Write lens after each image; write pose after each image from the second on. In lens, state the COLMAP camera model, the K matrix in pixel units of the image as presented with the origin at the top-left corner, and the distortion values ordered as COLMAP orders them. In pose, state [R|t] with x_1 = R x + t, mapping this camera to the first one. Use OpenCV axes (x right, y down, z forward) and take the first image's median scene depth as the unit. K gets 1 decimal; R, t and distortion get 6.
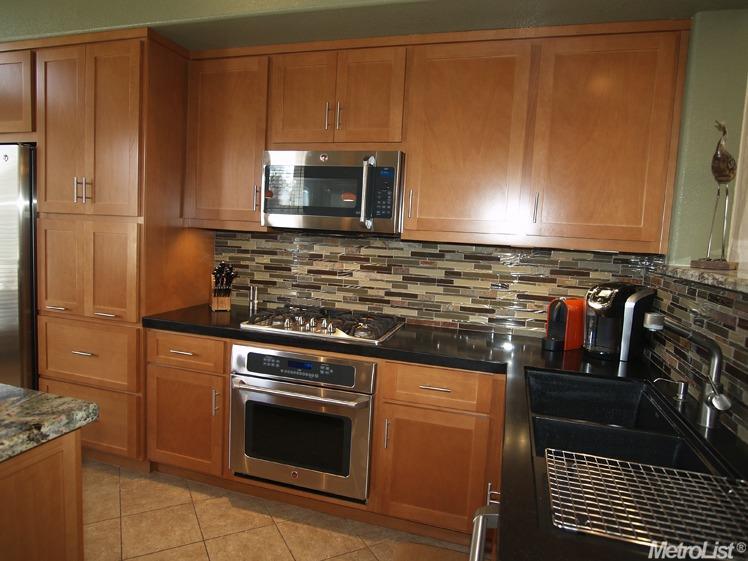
lens RADIAL K [[472.1, 0, 369.3], [0, 472.1, 280.3], [0, 0, 1]] dist [-0.029374, 0.004416]
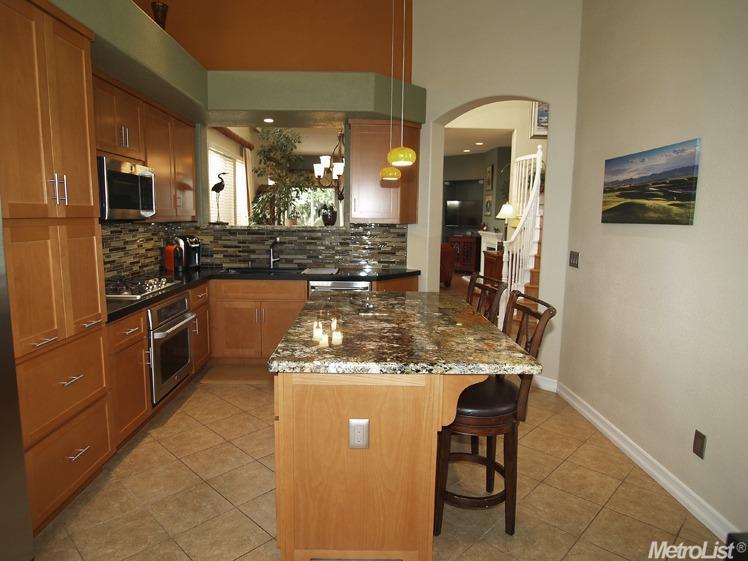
lens RADIAL K [[472.1, 0, 371.3], [0, 472.1, 277.4], [0, 0, 1]] dist [-0.029374, 0.004416]
pose [[-0.308762, -0.177958, 0.934343, -1.539040], [0.062921, 0.976367, 0.206756, -0.170098], [-0.949056, 0.122628, -0.290268, 0.698336]]
